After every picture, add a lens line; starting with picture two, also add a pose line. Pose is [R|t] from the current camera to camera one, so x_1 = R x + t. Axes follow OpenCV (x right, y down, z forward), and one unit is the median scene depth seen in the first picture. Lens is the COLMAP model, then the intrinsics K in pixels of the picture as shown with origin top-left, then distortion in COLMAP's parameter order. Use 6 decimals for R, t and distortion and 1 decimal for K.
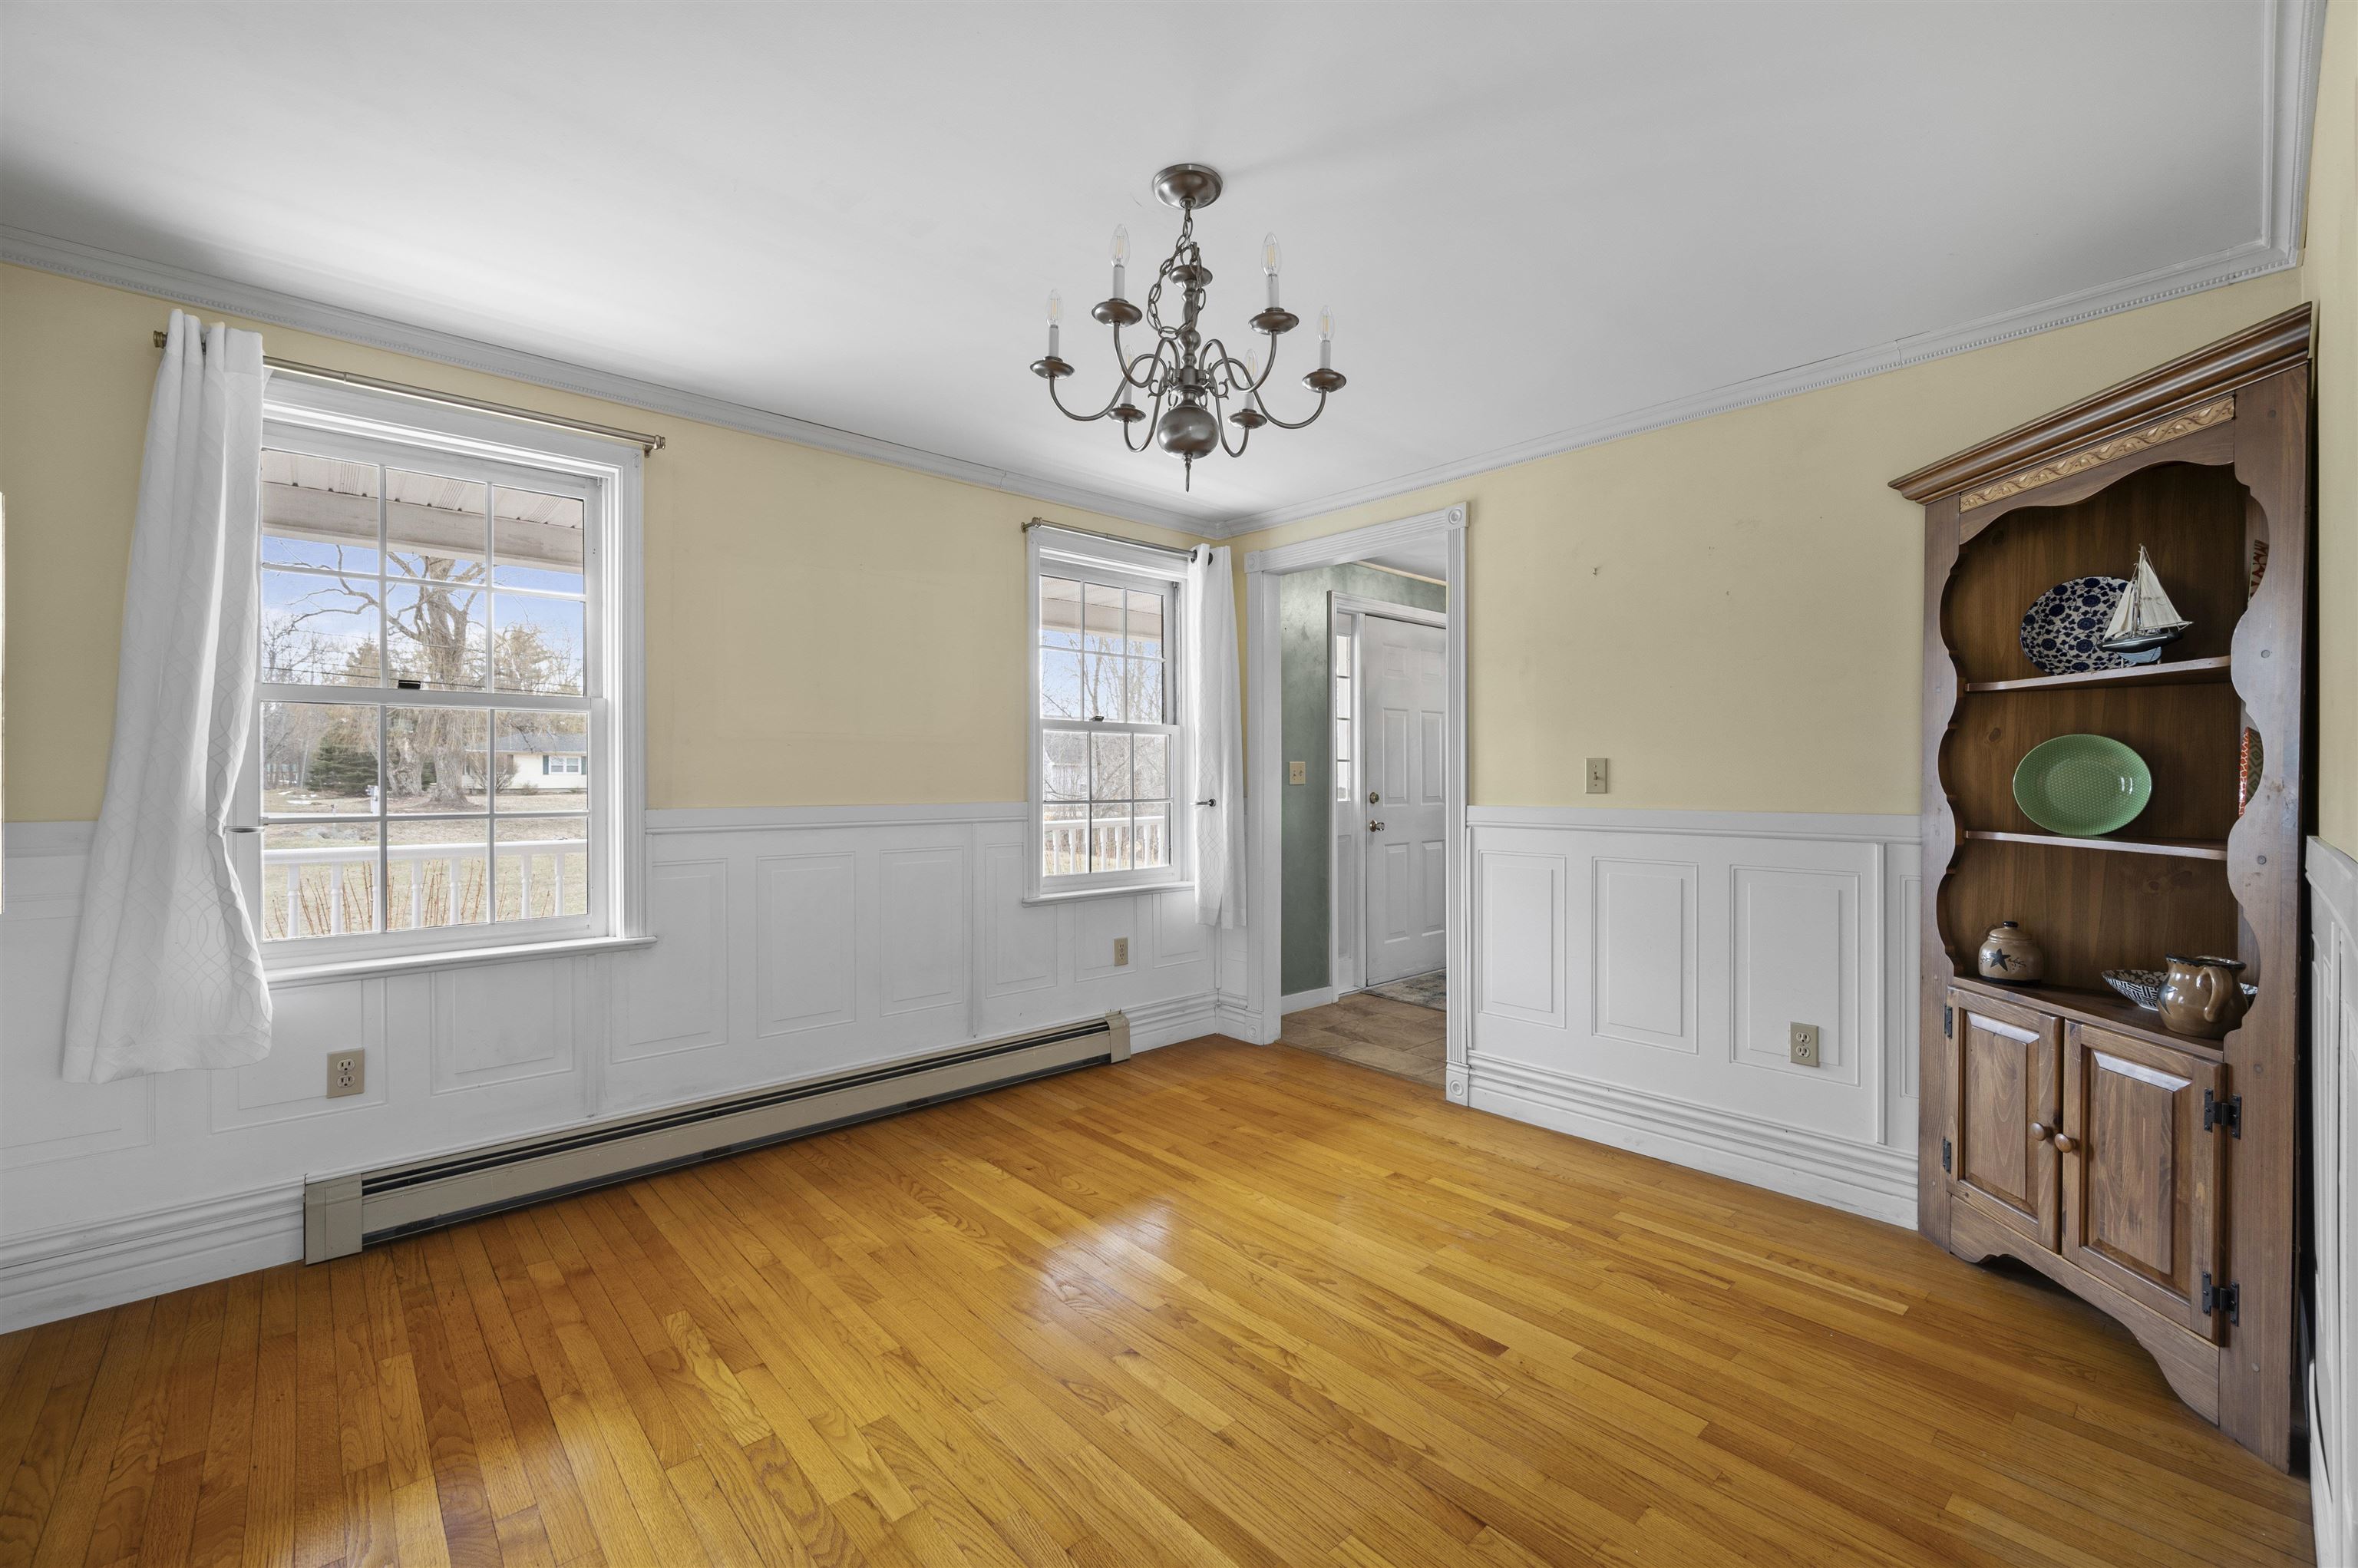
lens RADIAL K [[972.0, 0, 1179.0], [0, 972.0, 784.0], [0, 0, 1]] dist [0.000931, 0.000060]
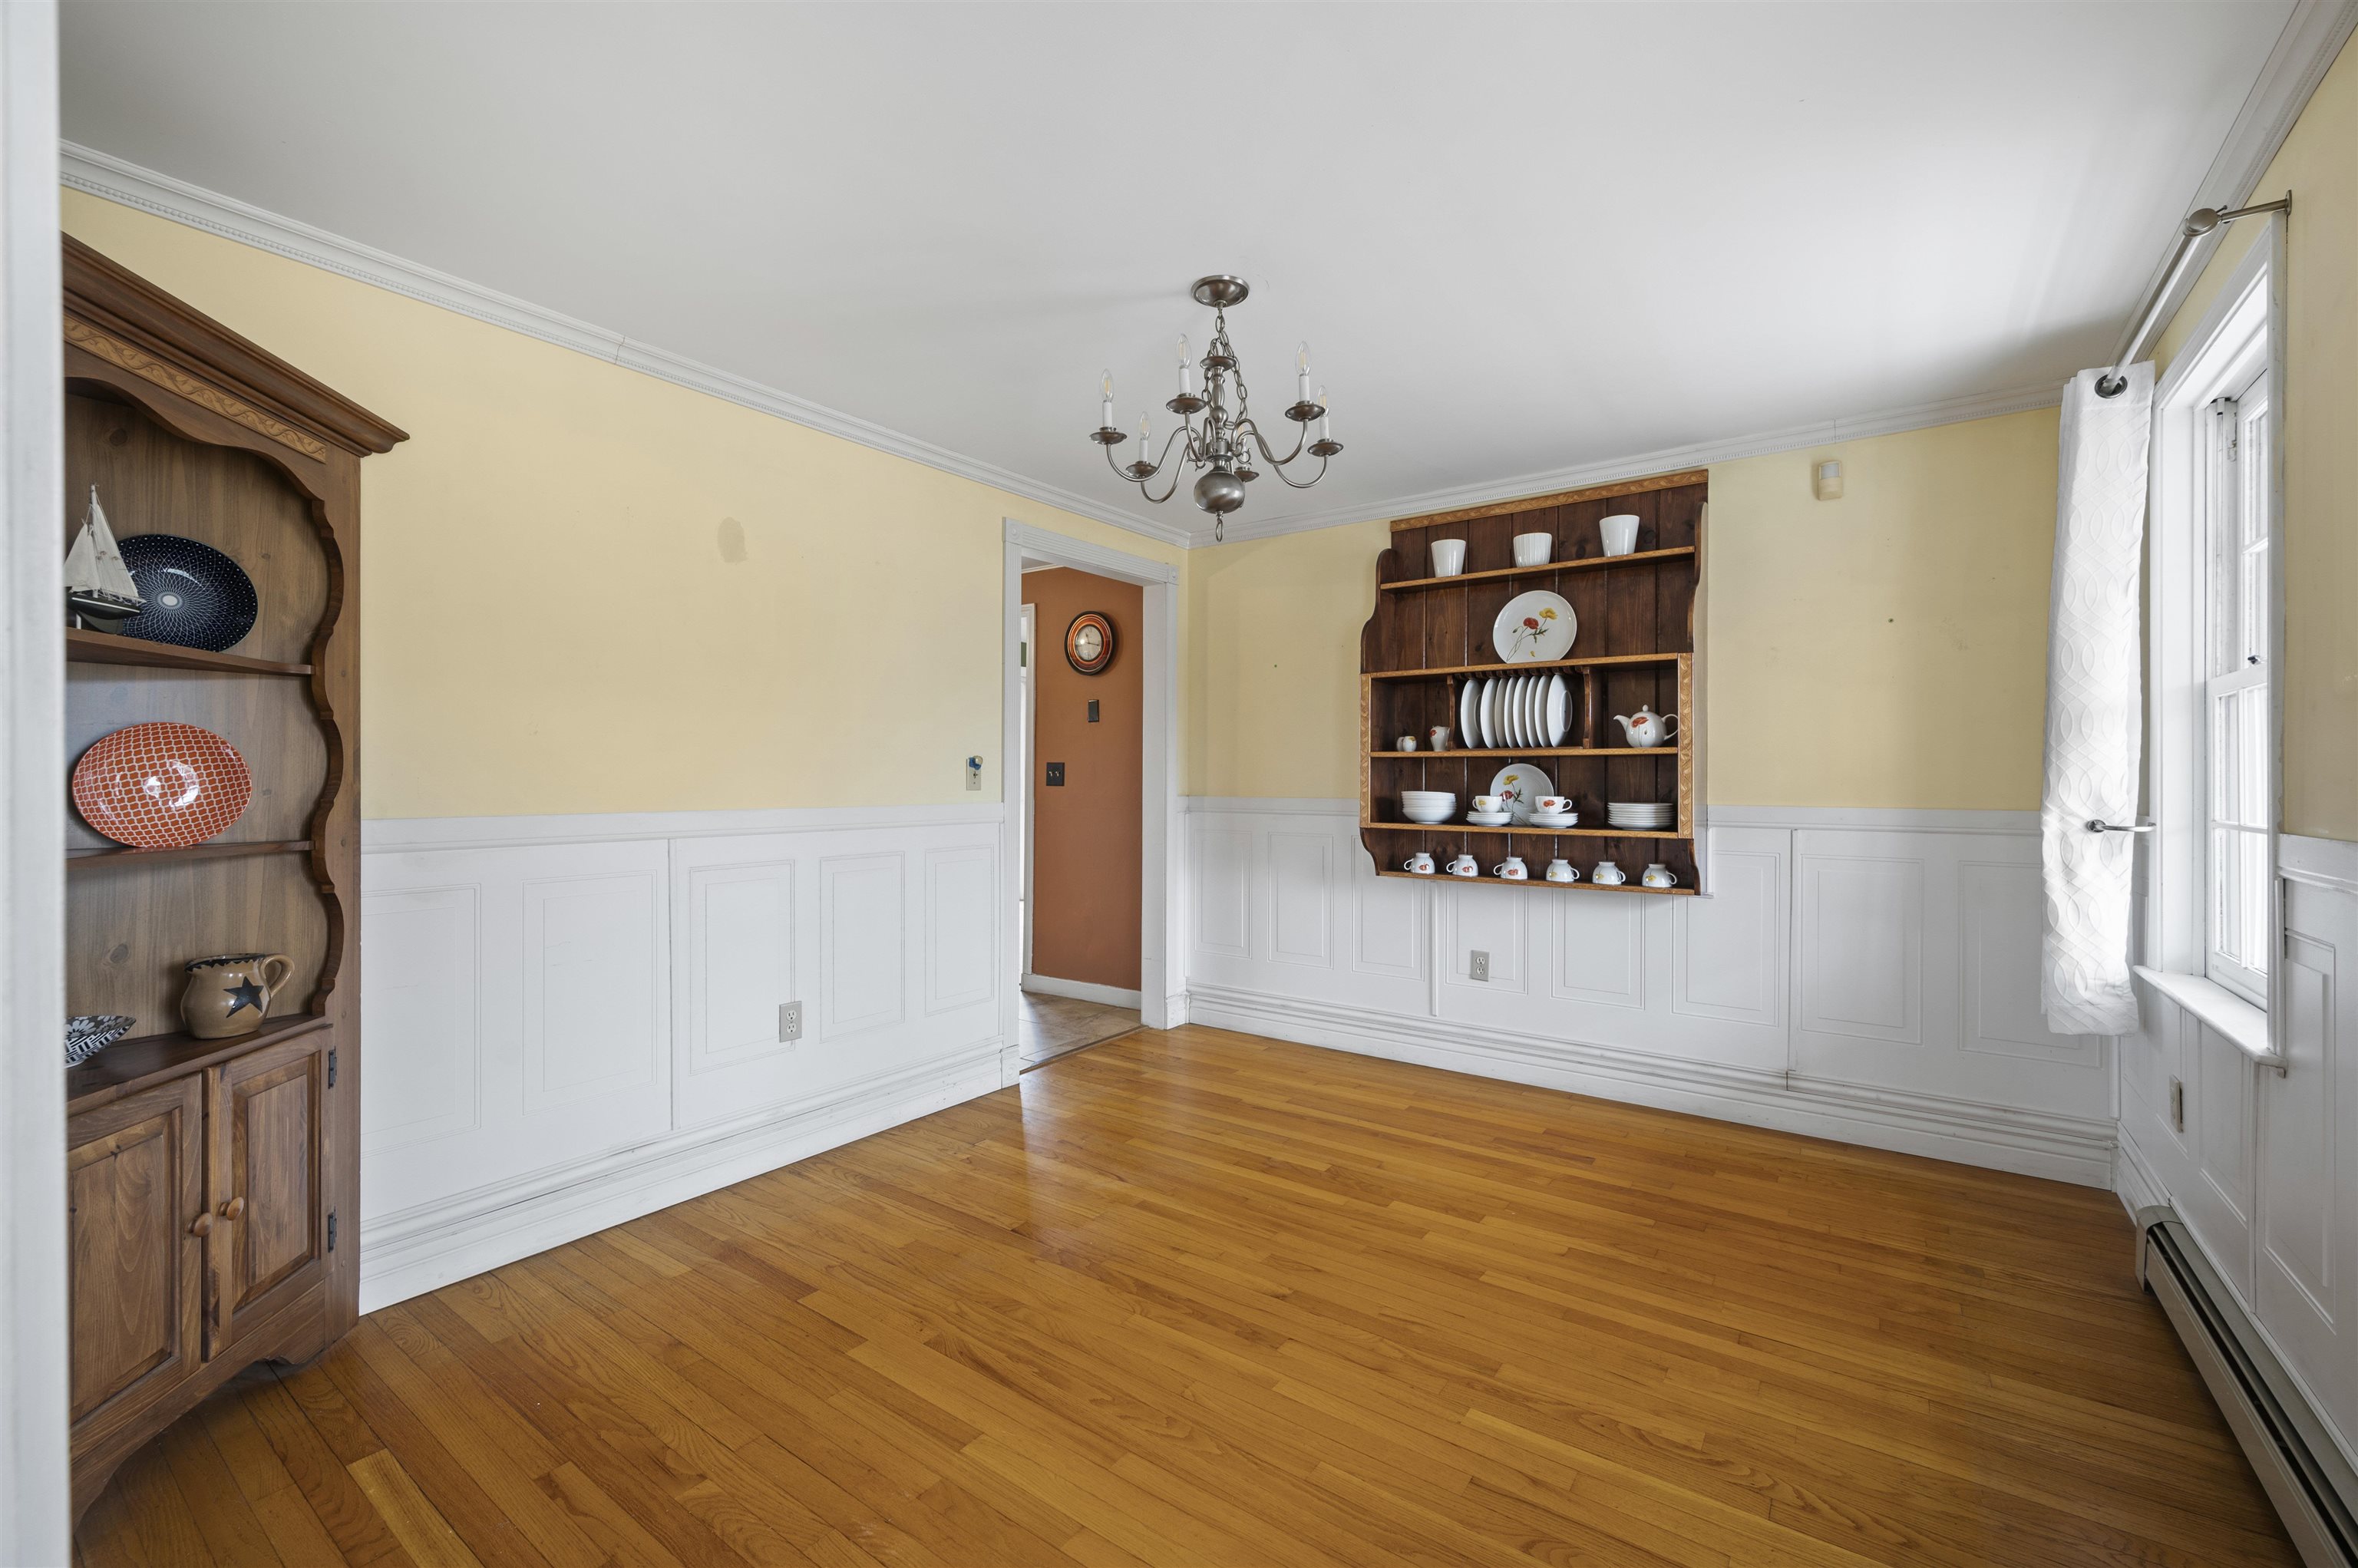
lens RADIAL K [[972.0, 0, 1179.0], [0, 972.0, 784.0], [0, 0, 1]] dist [0.000931, 0.000060]
pose [[-0.977621, -0.000204, -0.210376, 0.284921], [-0.002513, 0.999939, 0.010711, -0.008869], [0.210361, 0.011000, -0.977562, 1.973309]]
